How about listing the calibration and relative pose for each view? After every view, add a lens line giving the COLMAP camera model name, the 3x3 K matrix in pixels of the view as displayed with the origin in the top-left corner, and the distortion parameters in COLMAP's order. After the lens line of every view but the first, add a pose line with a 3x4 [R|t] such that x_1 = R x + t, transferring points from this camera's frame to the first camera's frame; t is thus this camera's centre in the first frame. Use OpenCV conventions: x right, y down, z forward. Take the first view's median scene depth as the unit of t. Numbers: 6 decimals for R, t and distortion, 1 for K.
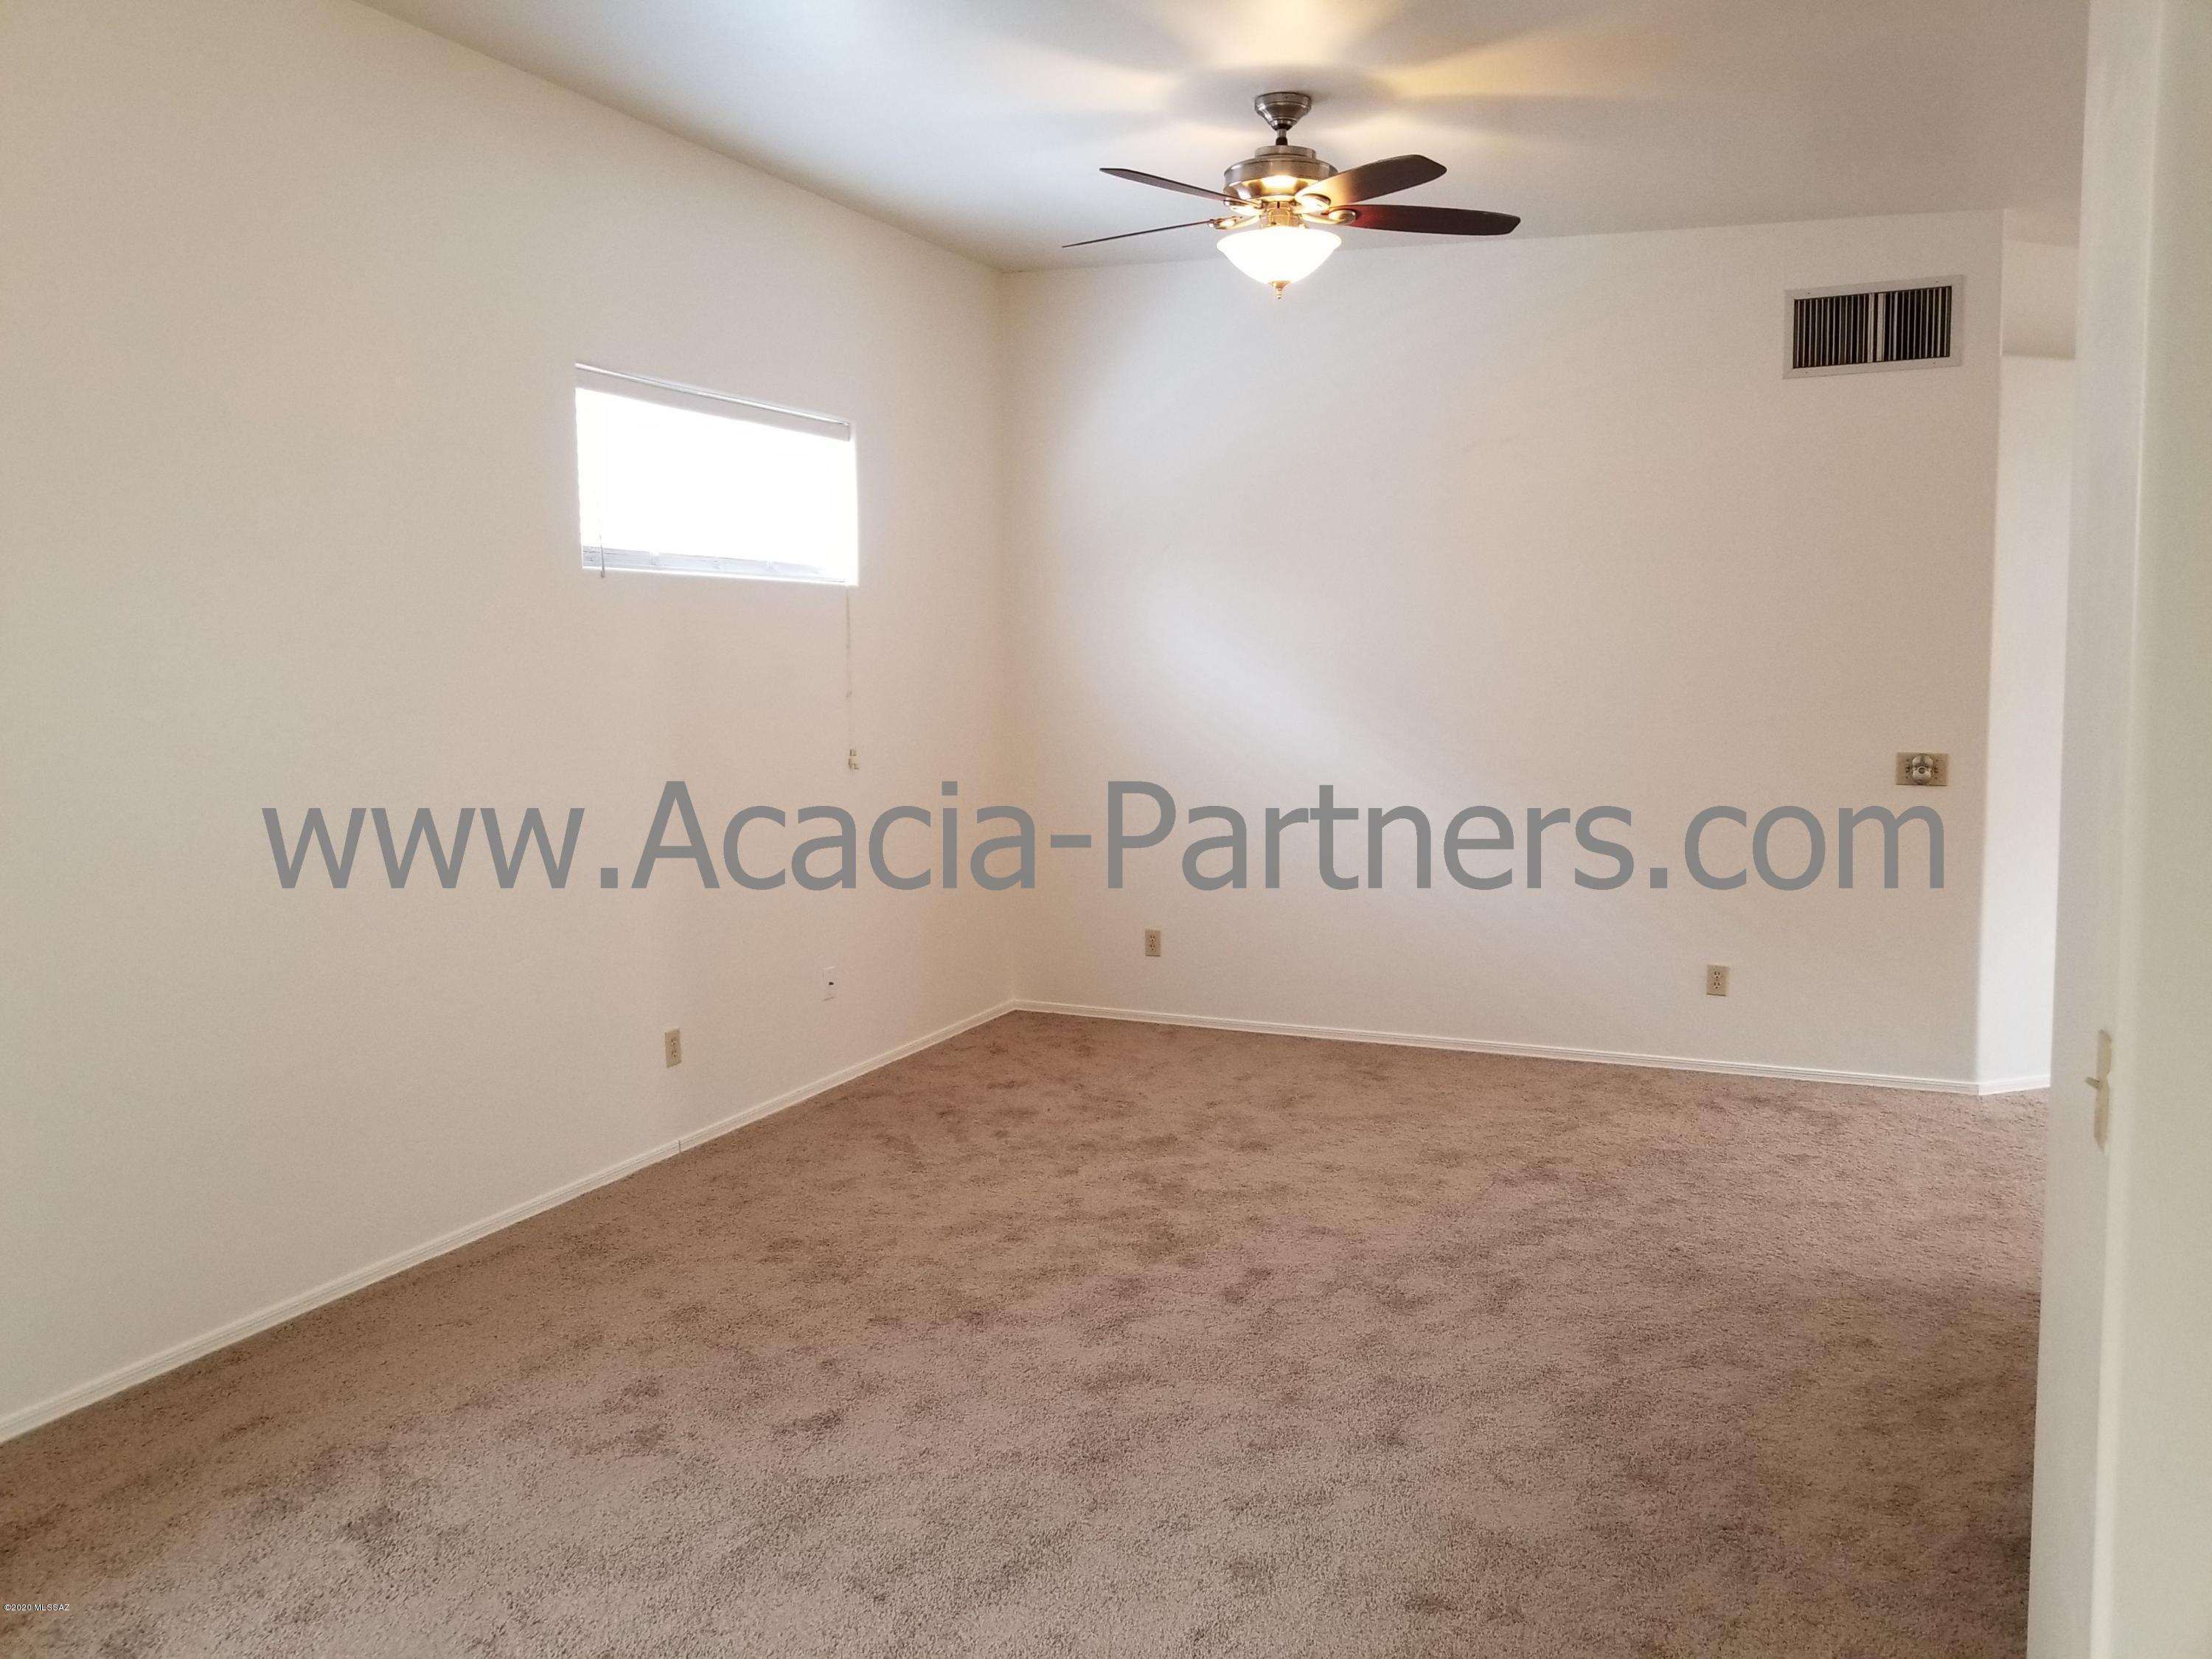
lens RADIAL K [[1729.2, 0, 1052.0], [0, 1729.2, 778.3], [0, 0, 1]] dist [0.003379, -0.001664]
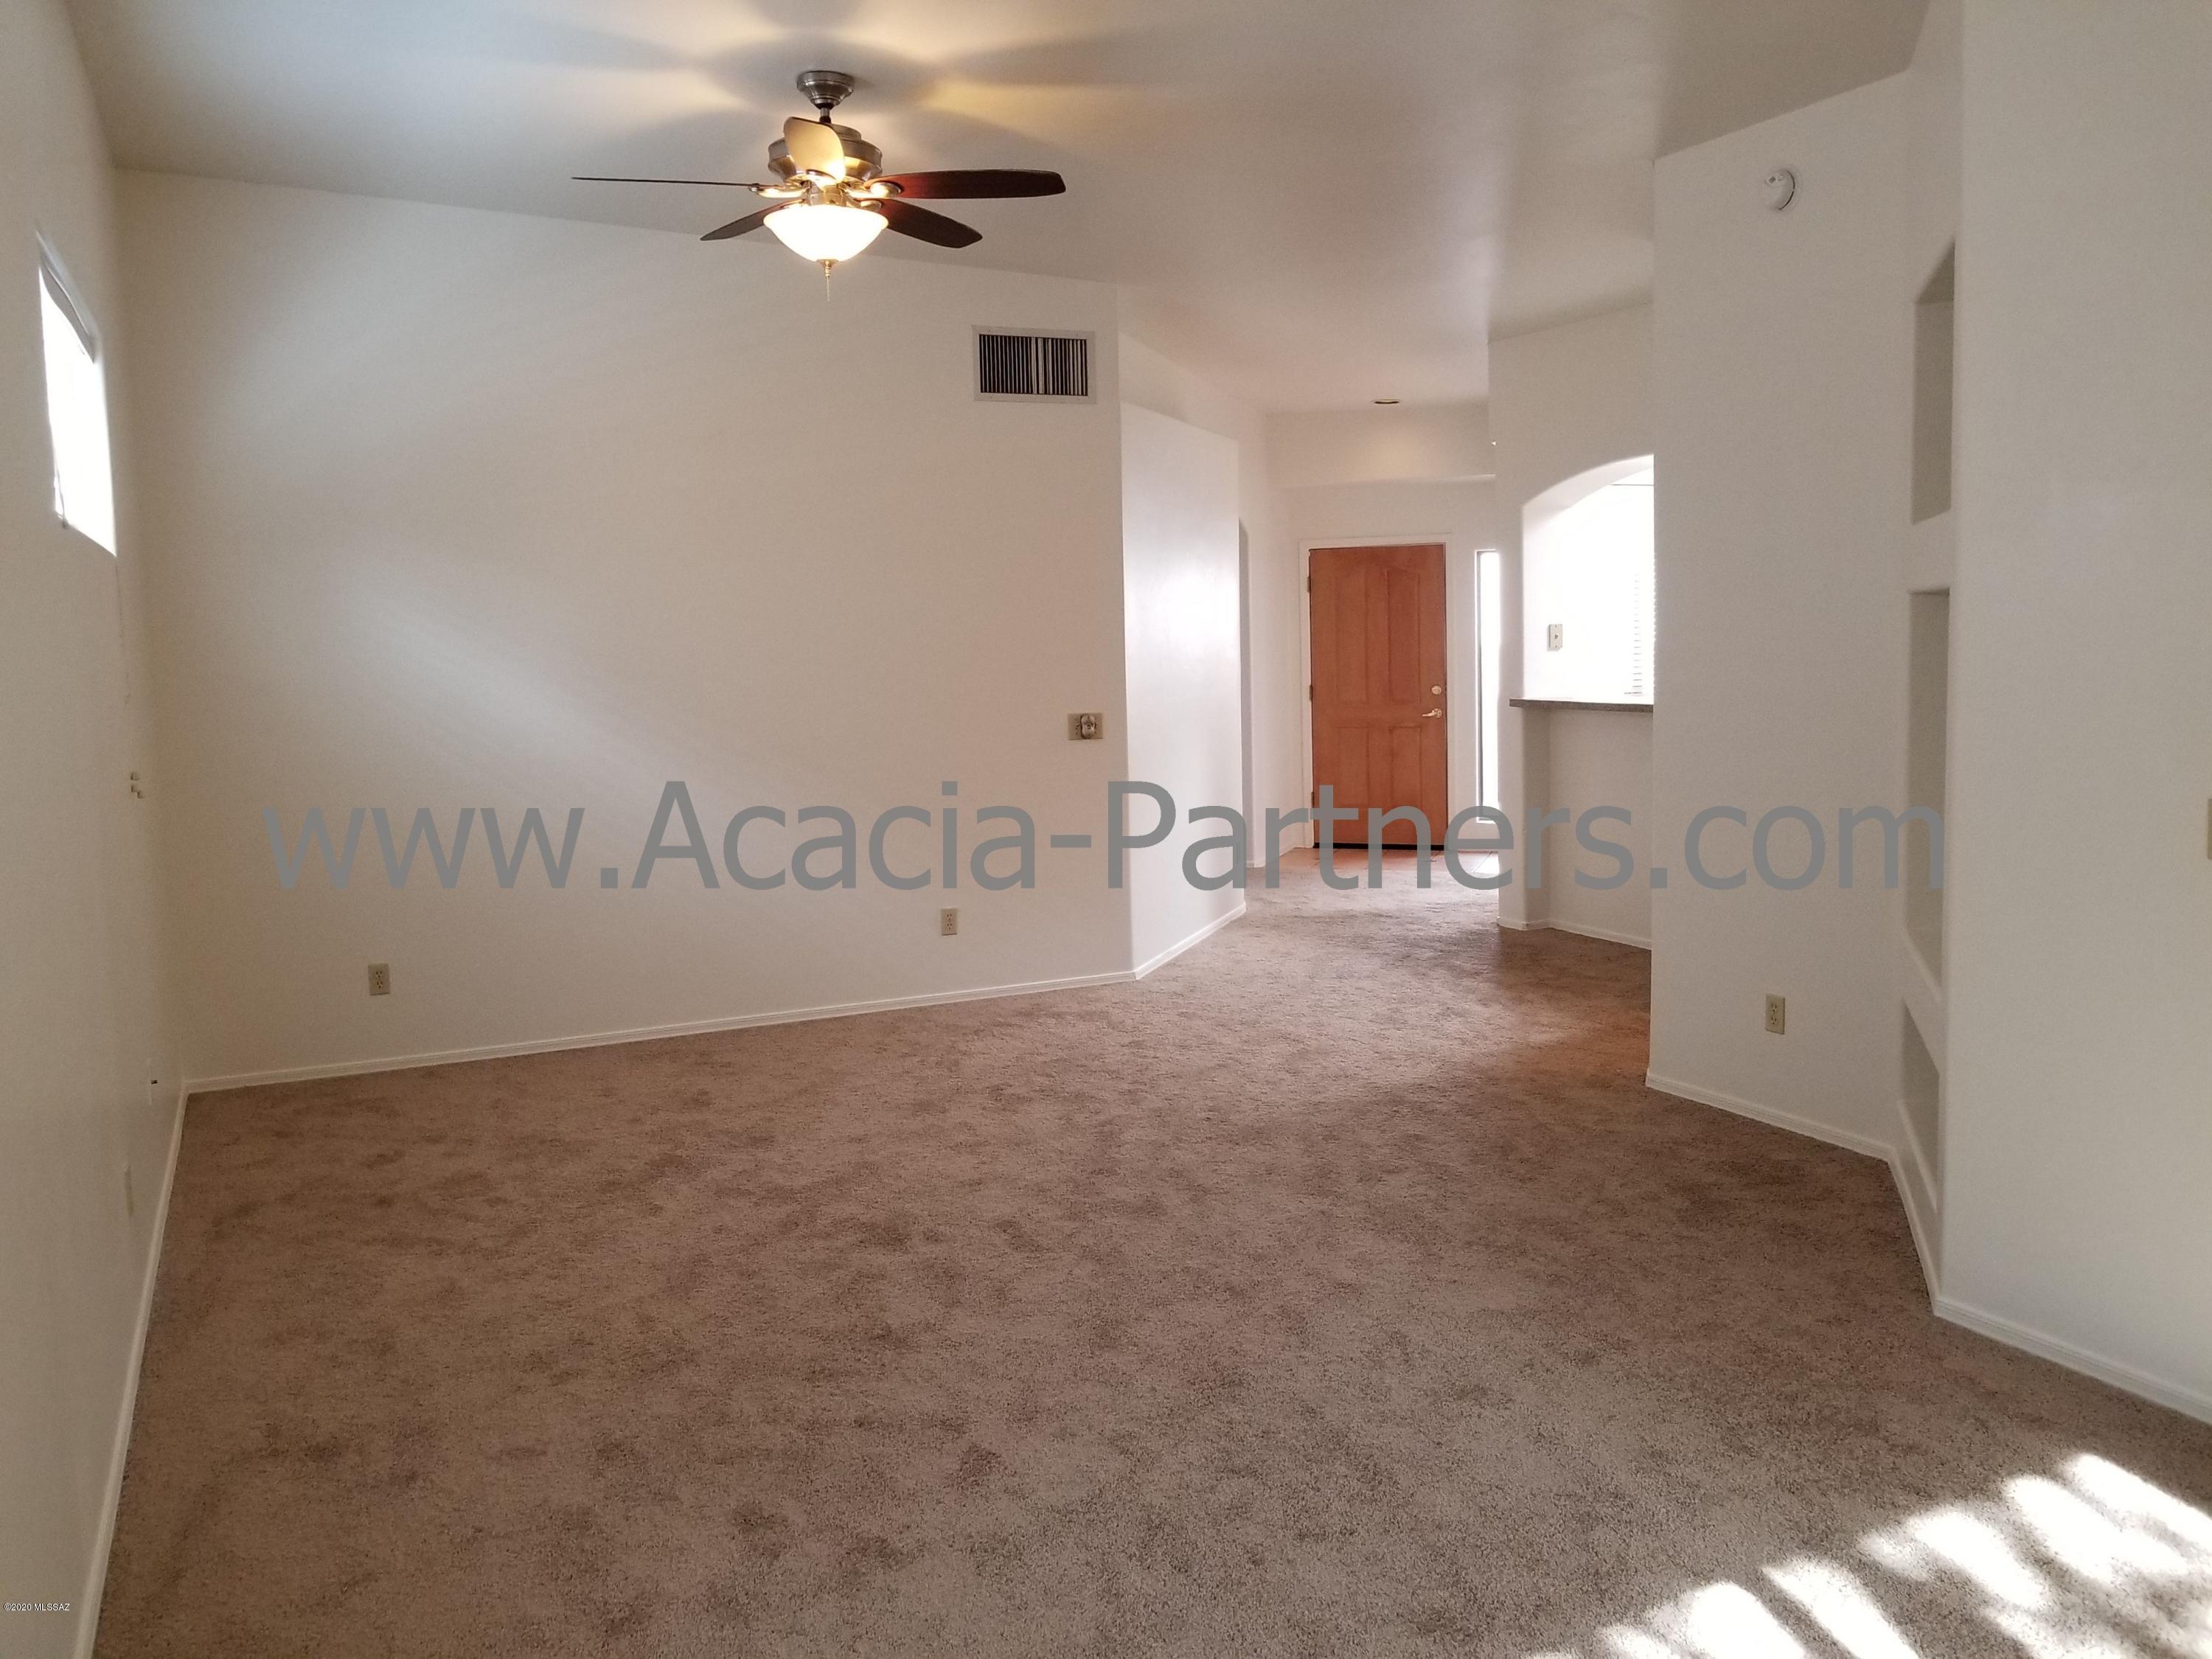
lens RADIAL K [[1729.2, 0, 1033.9], [0, 1729.2, 757.3], [0, 0, 1]] dist [0.003379, -0.001664]
pose [[0.651737, -0.061892, 0.755915, -0.542701], [0.076173, 0.996967, 0.015954, -0.006538], [-0.754610, 0.047183, 0.654475, 0.257130]]
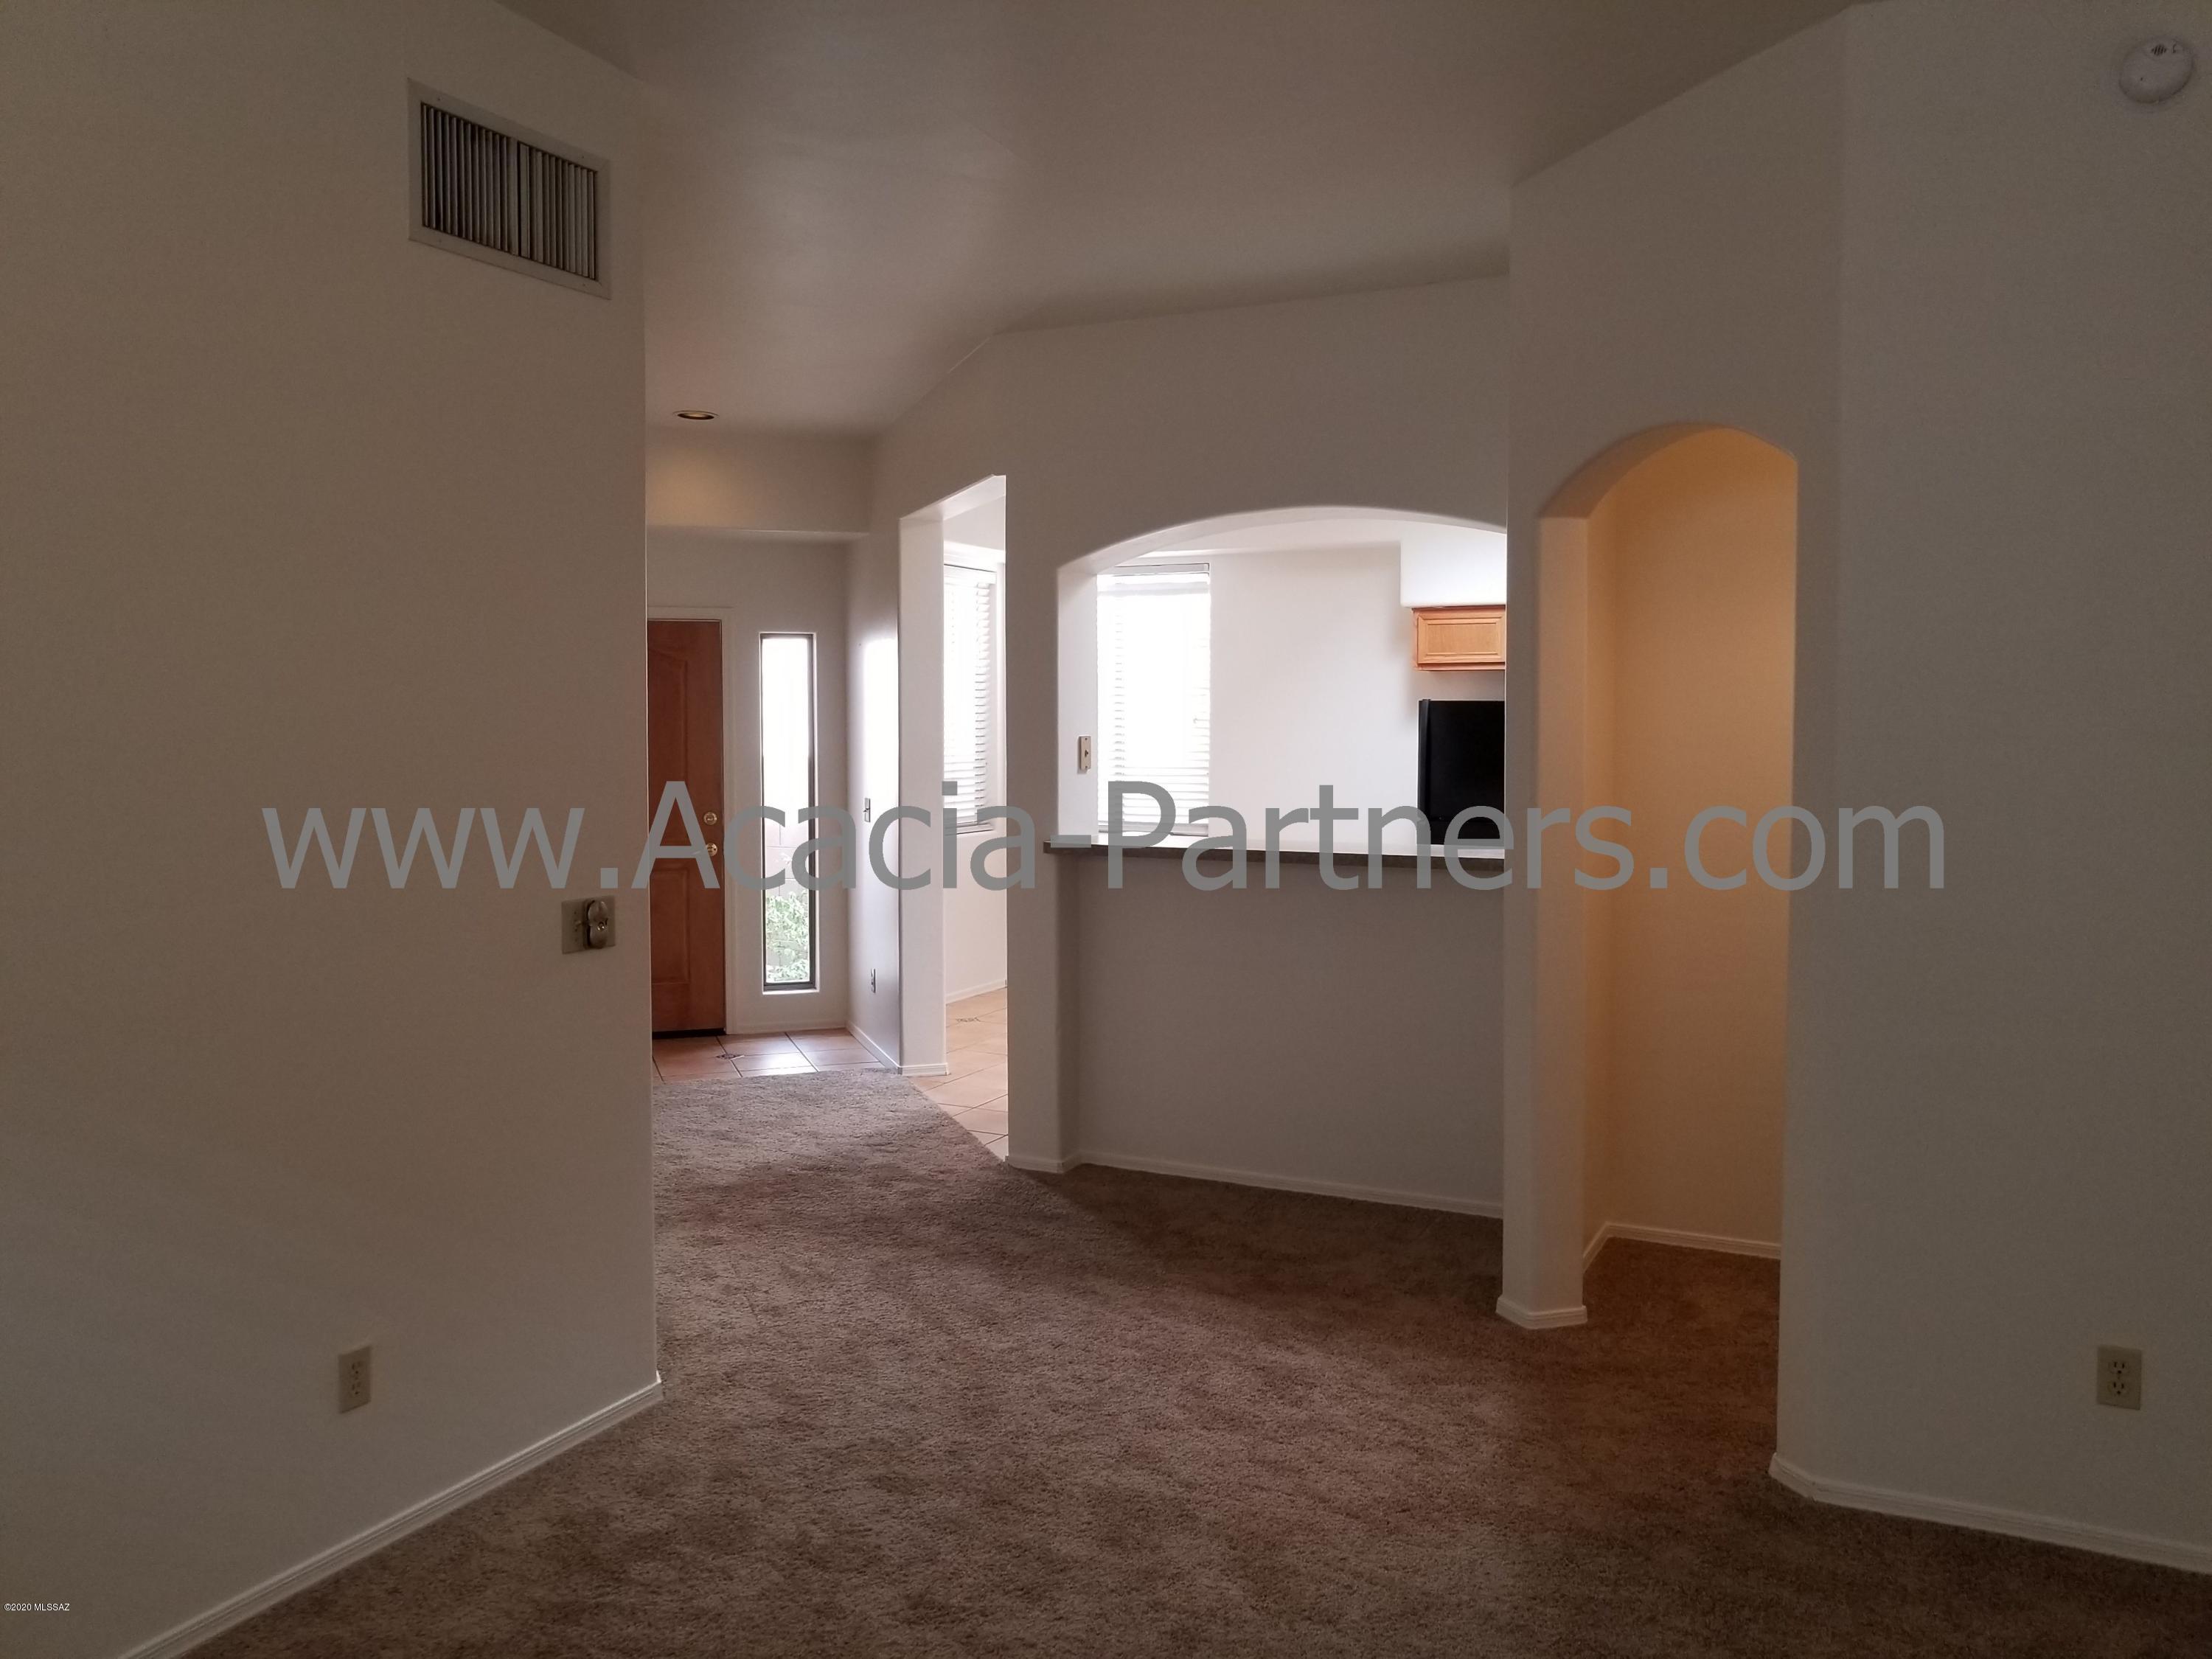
lens RADIAL K [[1729.2, 0, 1021.3], [0, 1729.2, 788.8], [0, 0, 1]] dist [0.003379, -0.001664]
pose [[0.032823, -0.031729, 0.998957, -0.145010], [0.075037, 0.996753, 0.029193, -0.072025], [-0.996640, 0.074000, 0.035097, 0.963576]]
